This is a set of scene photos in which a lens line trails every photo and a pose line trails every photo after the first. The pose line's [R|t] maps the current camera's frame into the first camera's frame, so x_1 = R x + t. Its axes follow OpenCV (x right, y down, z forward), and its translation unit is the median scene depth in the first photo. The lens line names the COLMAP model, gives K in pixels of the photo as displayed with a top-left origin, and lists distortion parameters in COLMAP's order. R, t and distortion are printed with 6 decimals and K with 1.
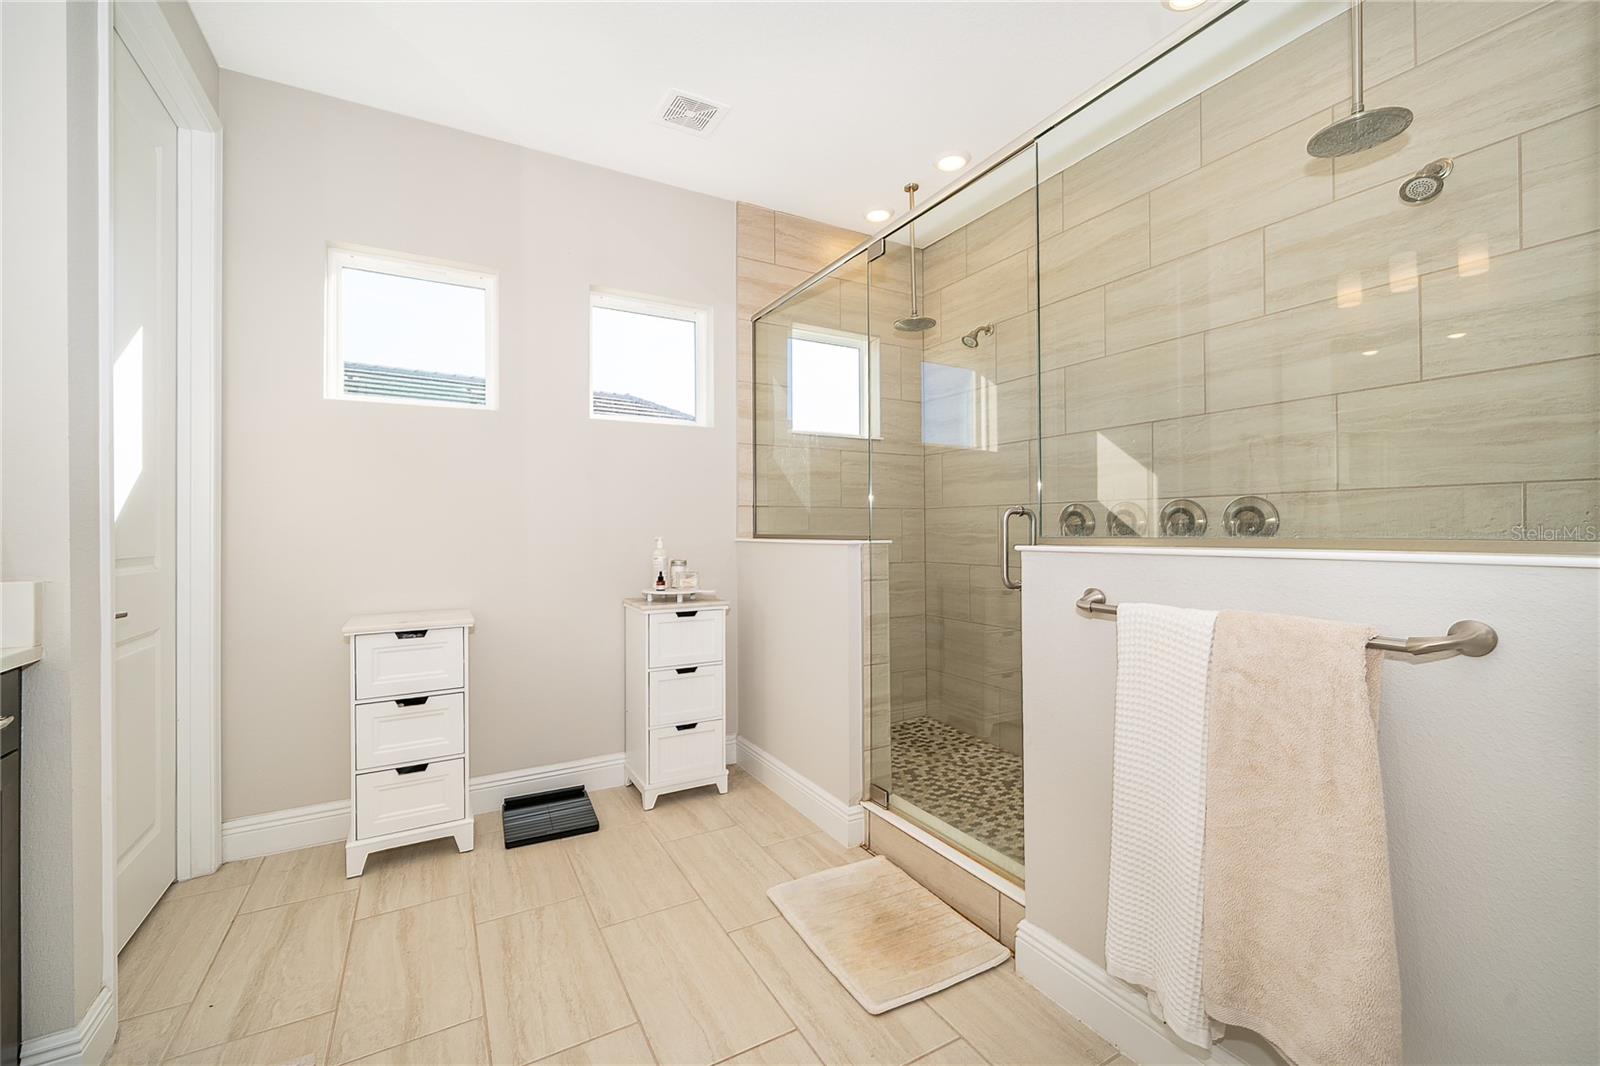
lens RADIAL K [[647.0, 0, 799.2], [0, 647.0, 528.7], [0, 0, 1]] dist [-0.003668, 0.000821]
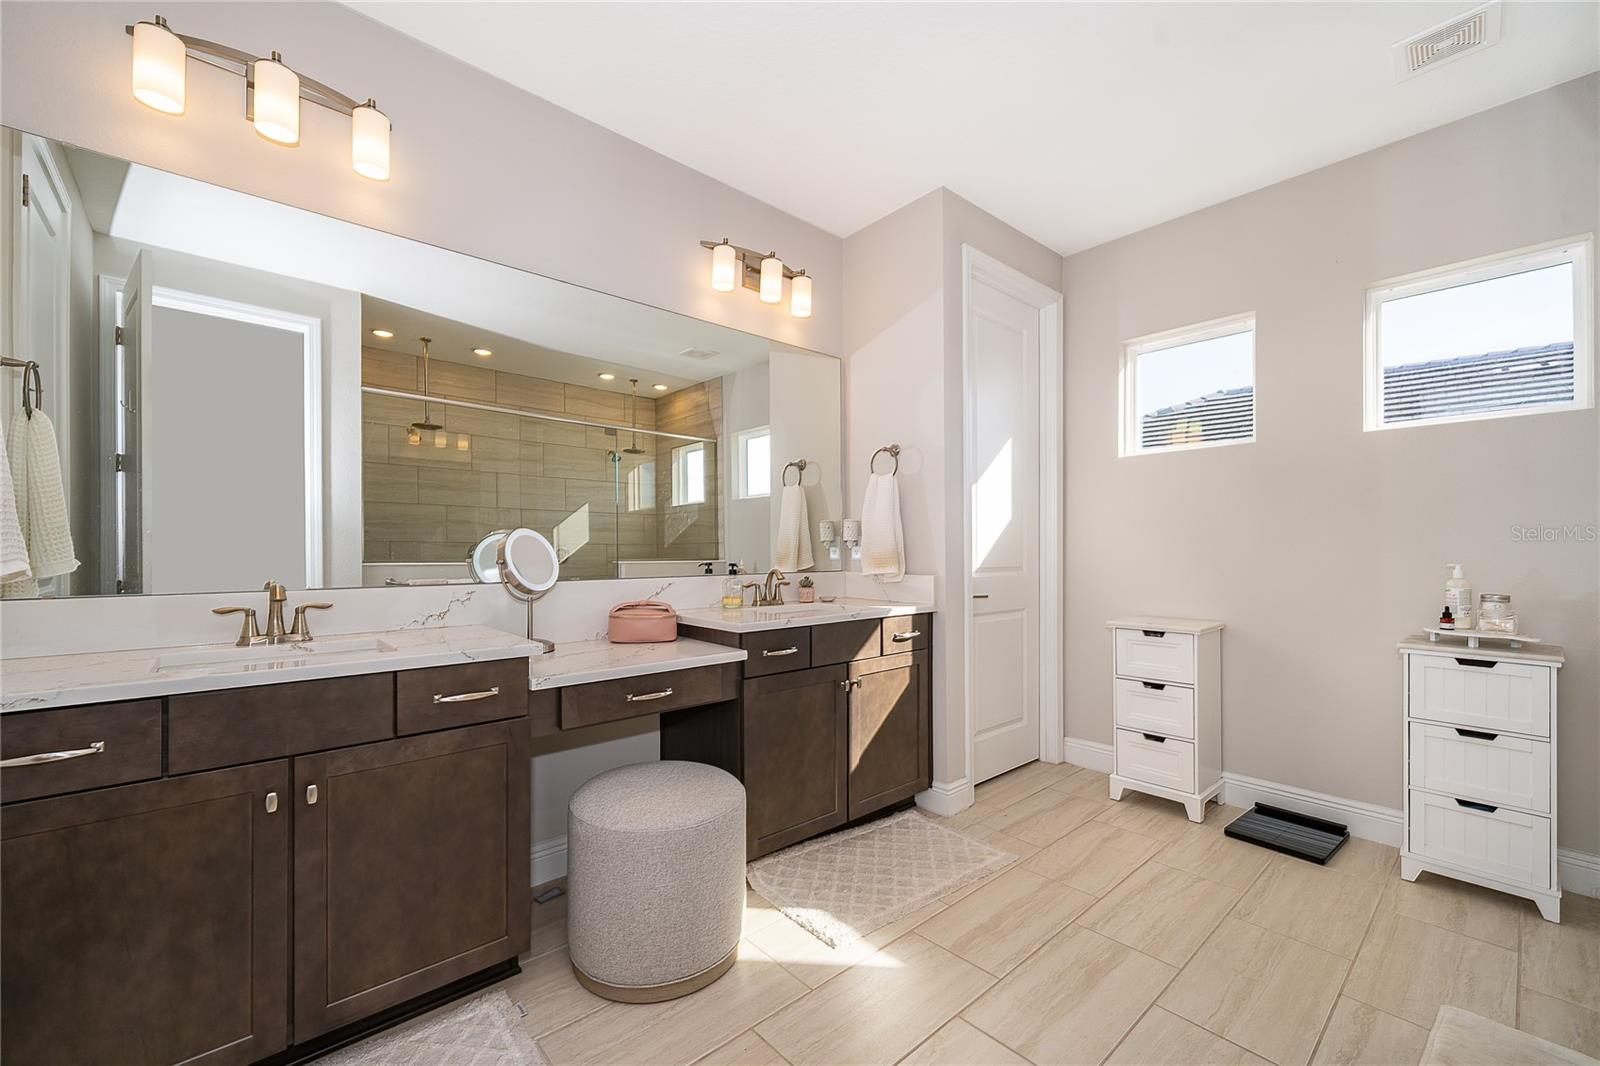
lens RADIAL K [[647.0, 0, 795.8], [0, 647.0, 542.0], [0, 0, 1]] dist [-0.003668, 0.000821]
pose [[0.207595, 0.002495, -0.978212, 0.503729], [0.008430, 0.999955, 0.004339, -0.031663], [0.978179, -0.009147, 0.207565, 0.031121]]
